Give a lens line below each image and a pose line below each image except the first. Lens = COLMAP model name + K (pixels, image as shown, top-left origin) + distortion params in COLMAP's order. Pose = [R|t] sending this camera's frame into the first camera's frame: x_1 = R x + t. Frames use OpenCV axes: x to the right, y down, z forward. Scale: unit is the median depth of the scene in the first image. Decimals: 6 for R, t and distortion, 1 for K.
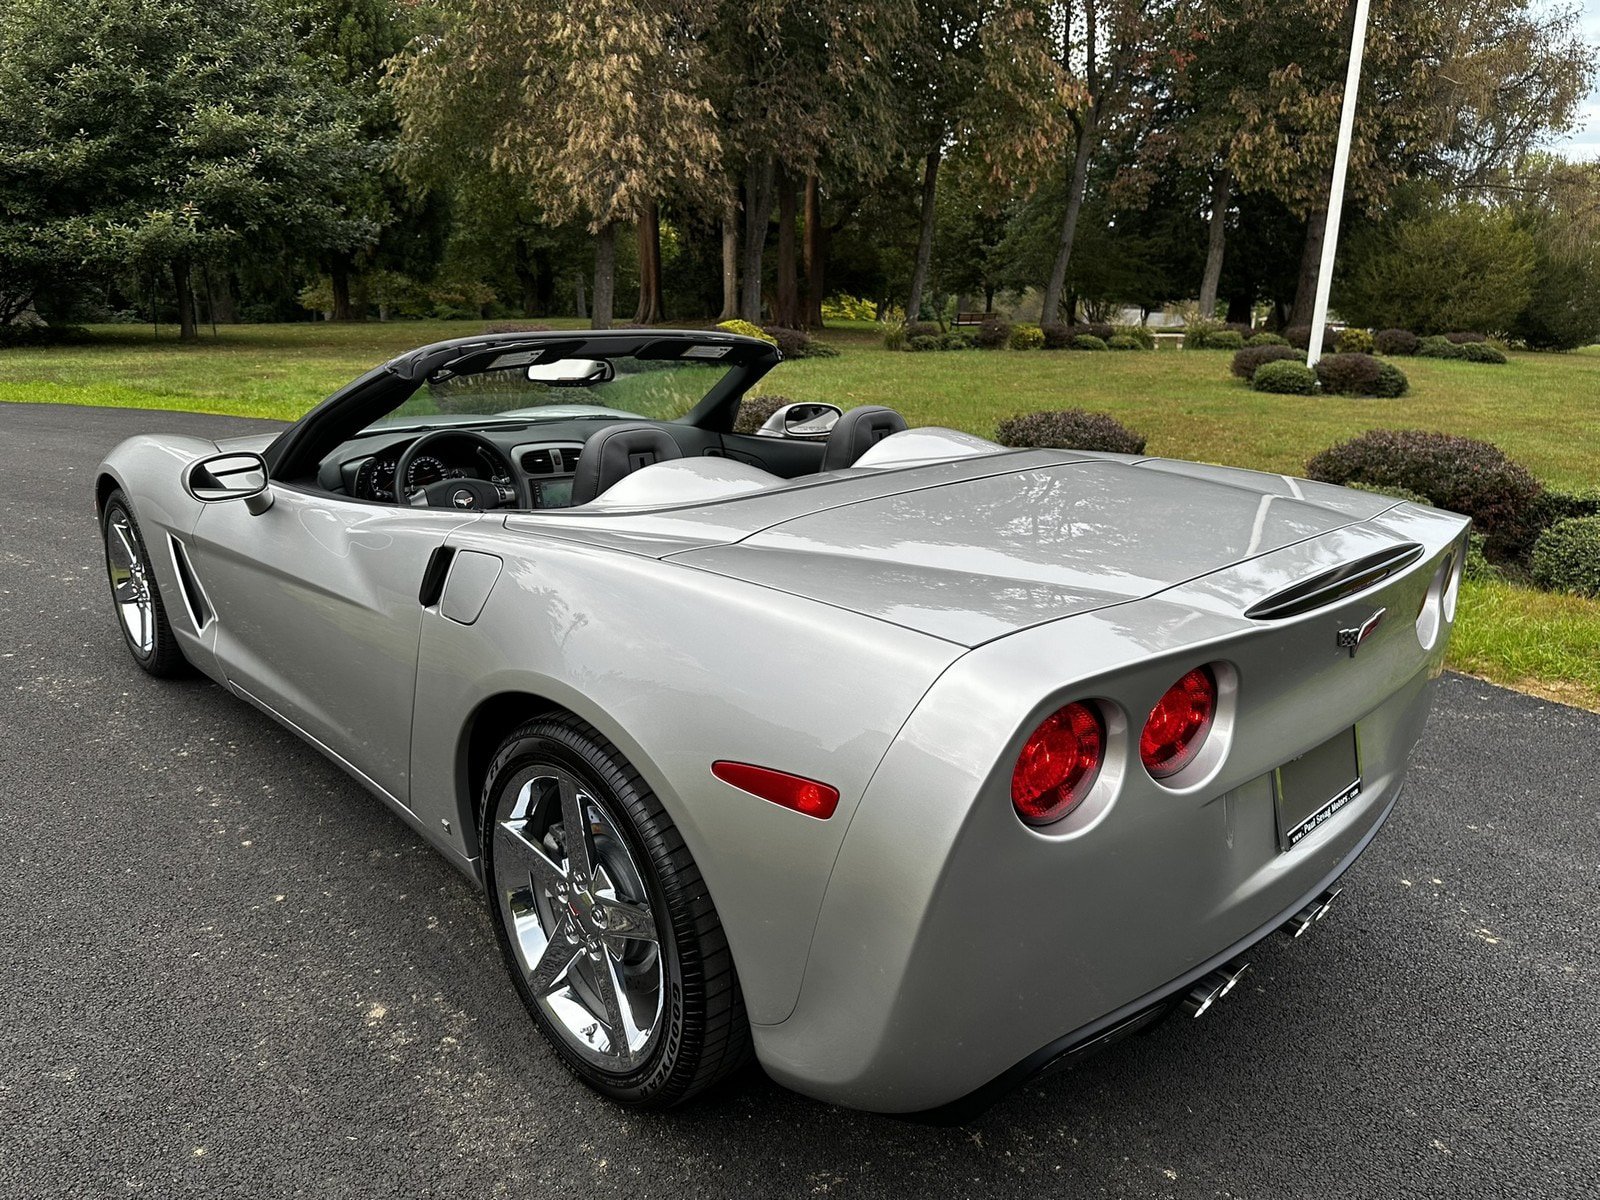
lens RADIAL K [[1118.8, 0, 792.1], [0, 1118.8, 602.8], [0, 0, 1]] dist [0.023861, -0.030764]
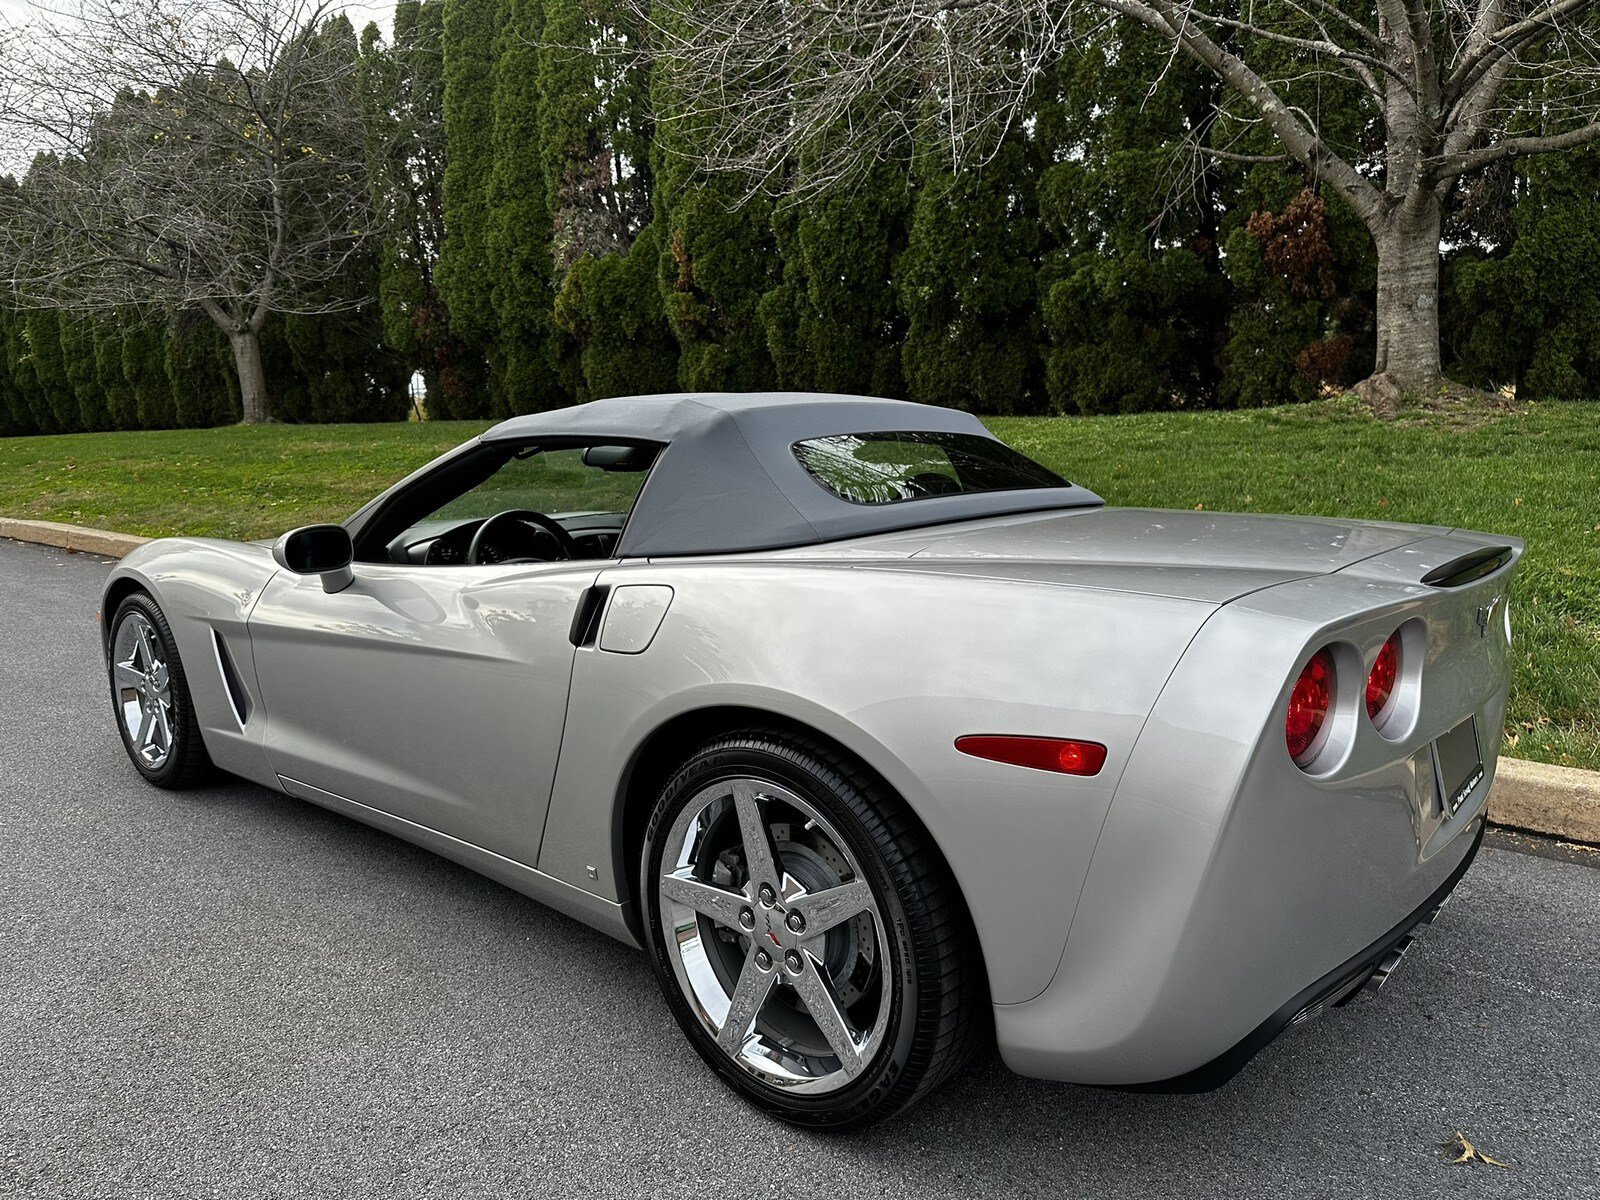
lens RADIAL K [[1118.7, 0, 794.6], [0, 1118.7, 602.3], [0, 0, 1]] dist [0.042870, -0.058630]
pose [[0.994024, -0.034973, 0.103410, -0.023374], [0.048482, 0.990176, -0.131151, 0.010510], [-0.097807, 0.135381, 0.985954, -0.002188]]
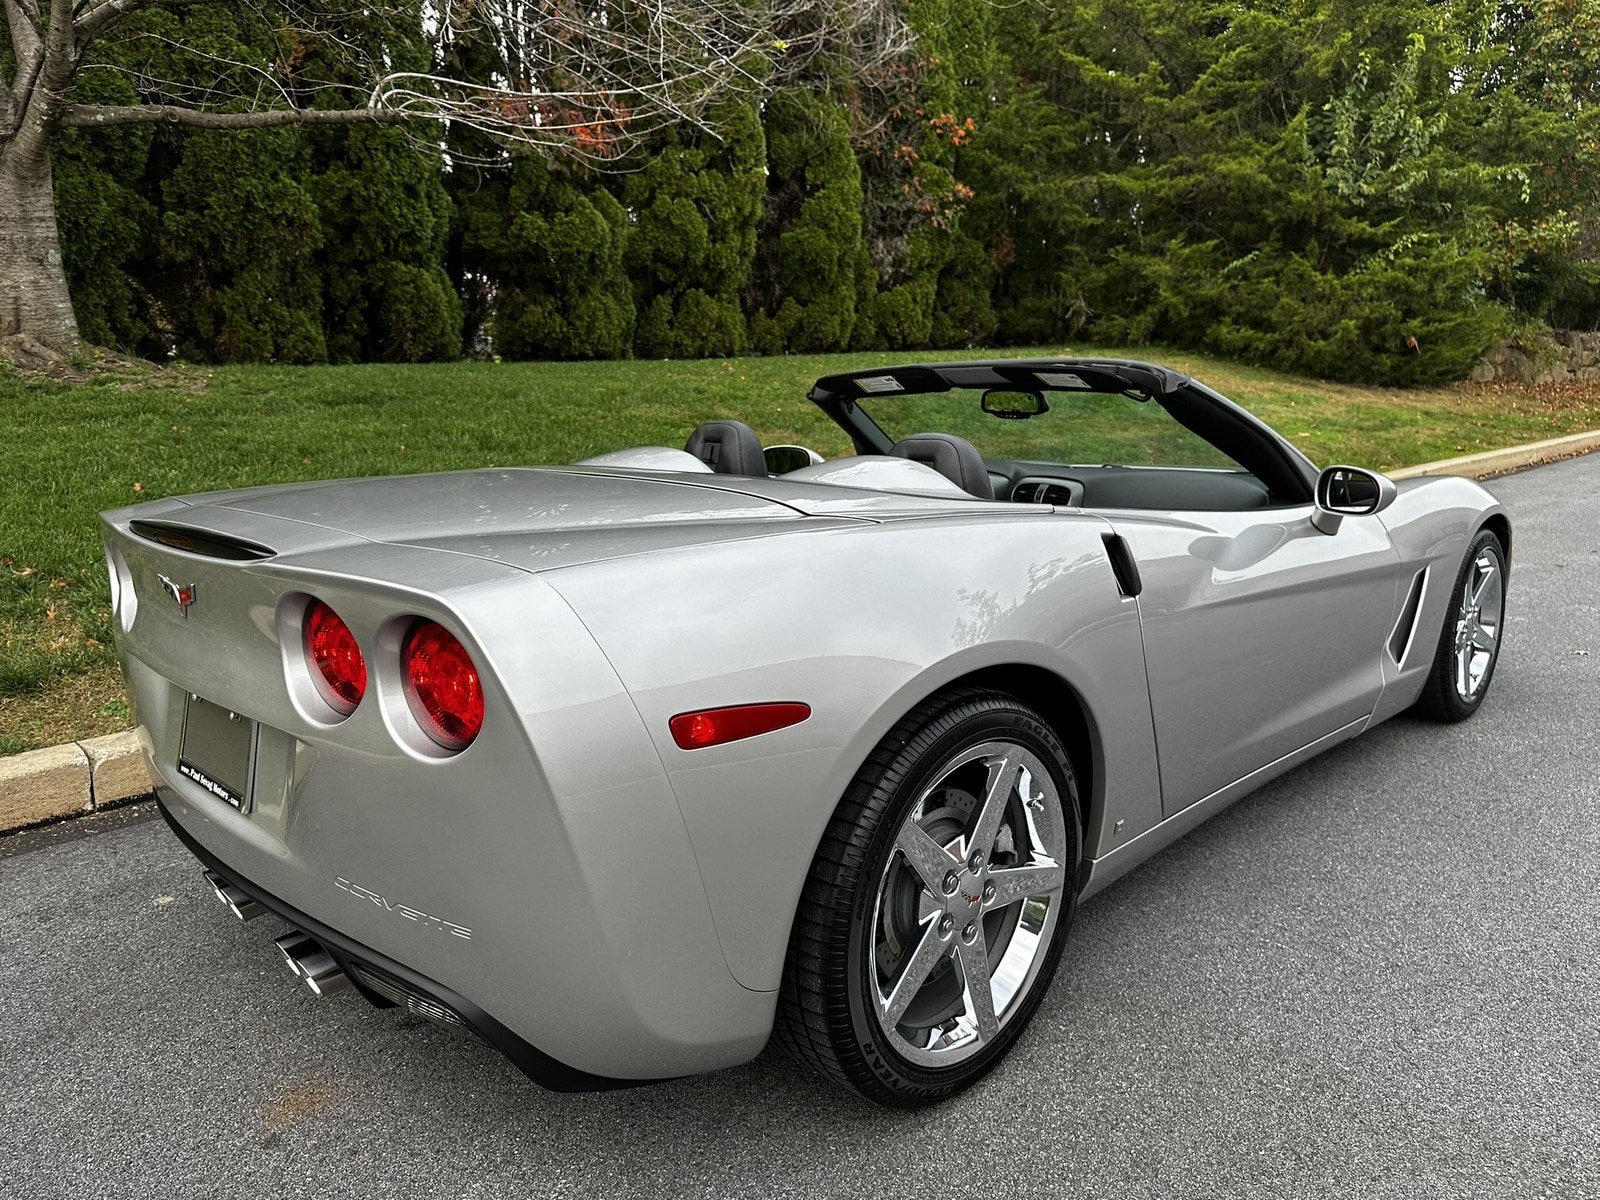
lens RADIAL K [[1144.8, 0, 807.0], [0, 1144.8, 623.6], [0, 0, 1]] dist [0.002523, -0.013719]
pose [[0.008748, -0.231894, 0.972702, -0.142510], [0.310406, 0.925316, 0.217806, -0.028226], [-0.950564, 0.300027, 0.080076, 0.120497]]
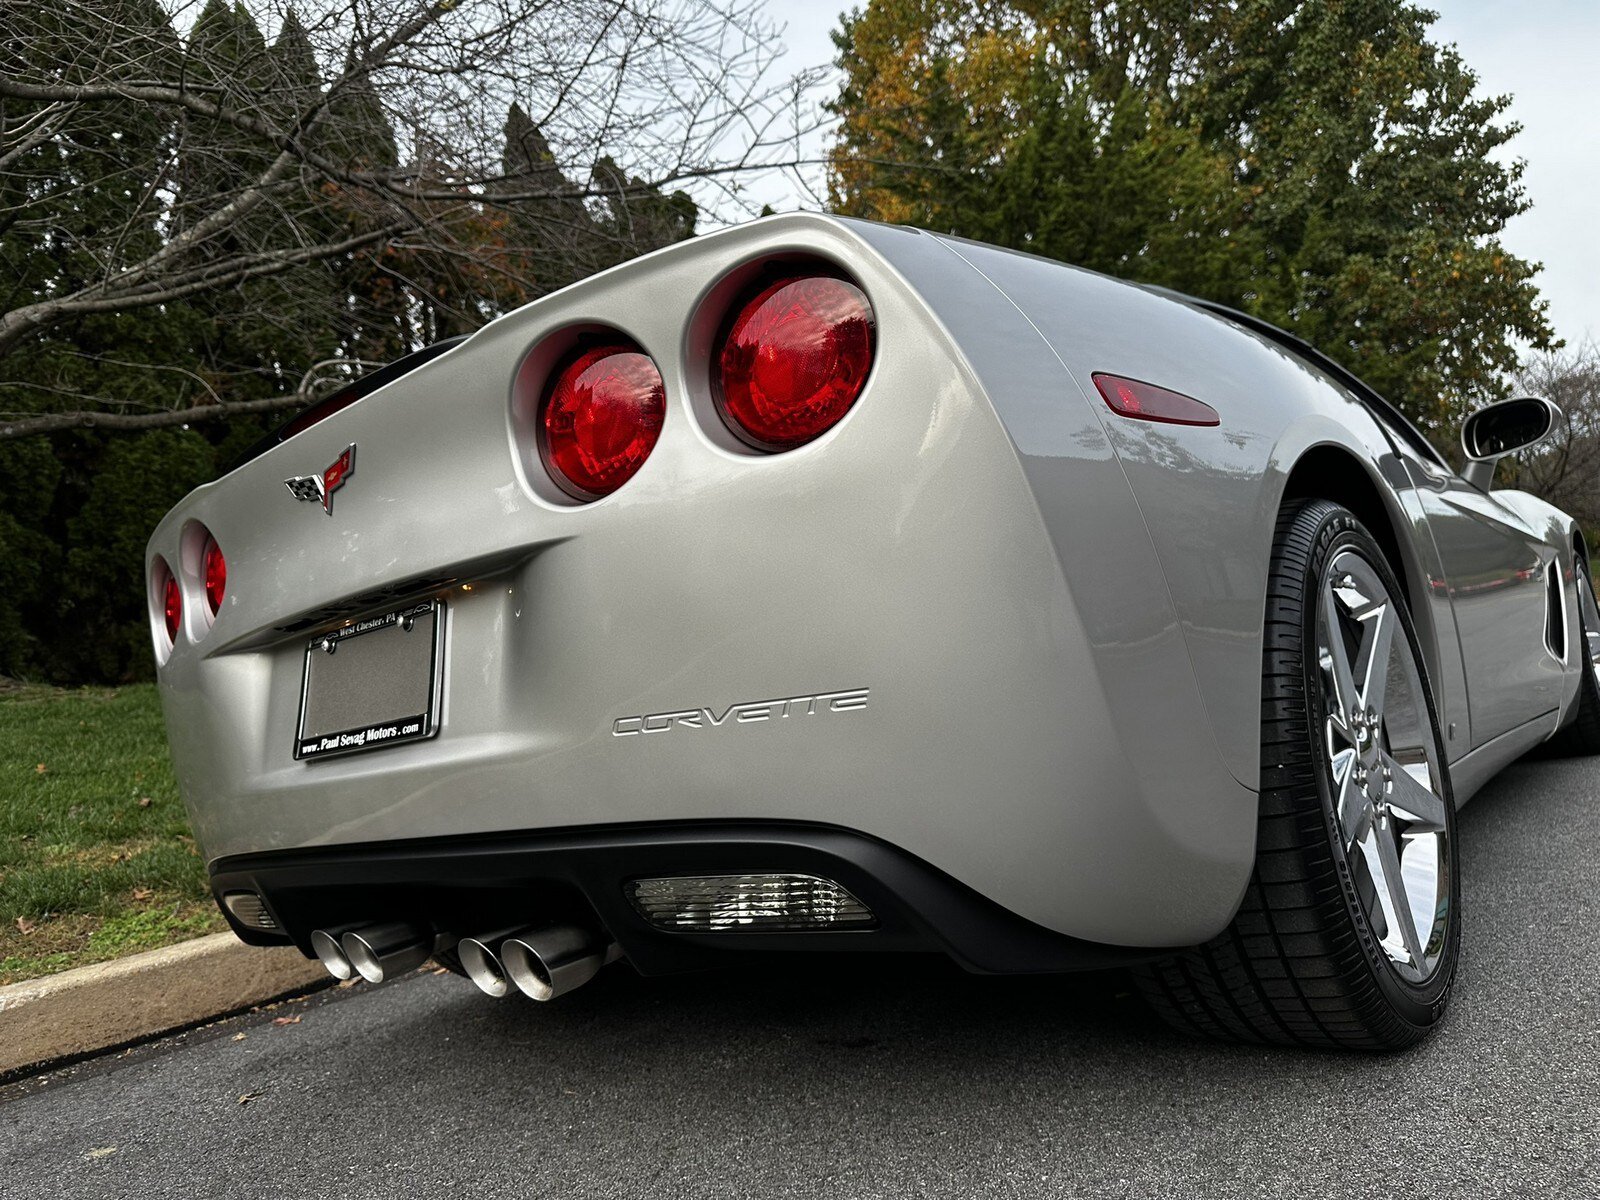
lens RADIAL K [[1144.8, 0, 806.5], [0, 1144.8, 609.4], [0, 0, 1]] dist [0.002523, -0.013719]
pose [[-0.079861, 0.077593, 0.993781, -0.113740], [0.426373, 0.903819, -0.036305, -0.004937], [-0.901015, 0.420822, -0.105264, 0.155127]]
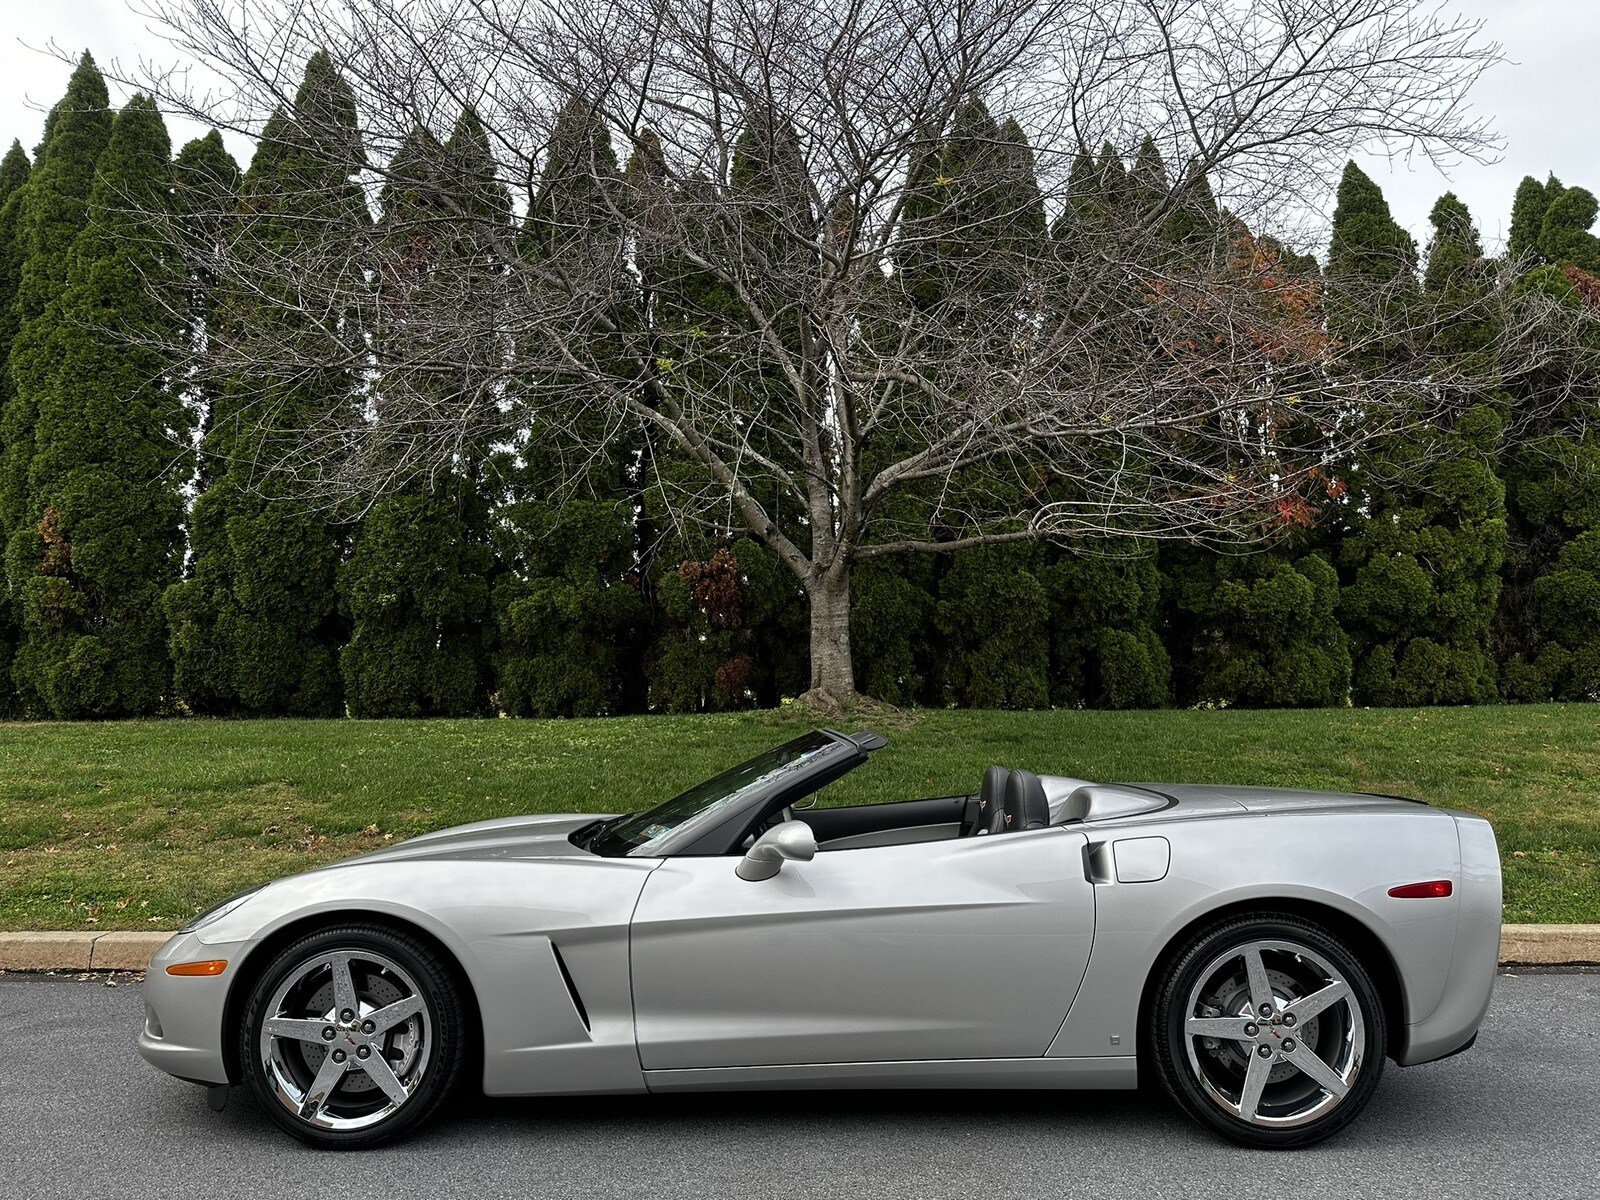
lens RADIAL K [[1118.7, 0, 787.1], [0, 1118.7, 605.1], [0, 0, 1]] dist [0.042870, -0.058630]
pose [[0.684689, 0.053490, 0.726870, -0.176257], [0.224935, 0.933111, -0.280549, -0.001545], [-0.693257, 0.355587, 0.626860, 0.017652]]
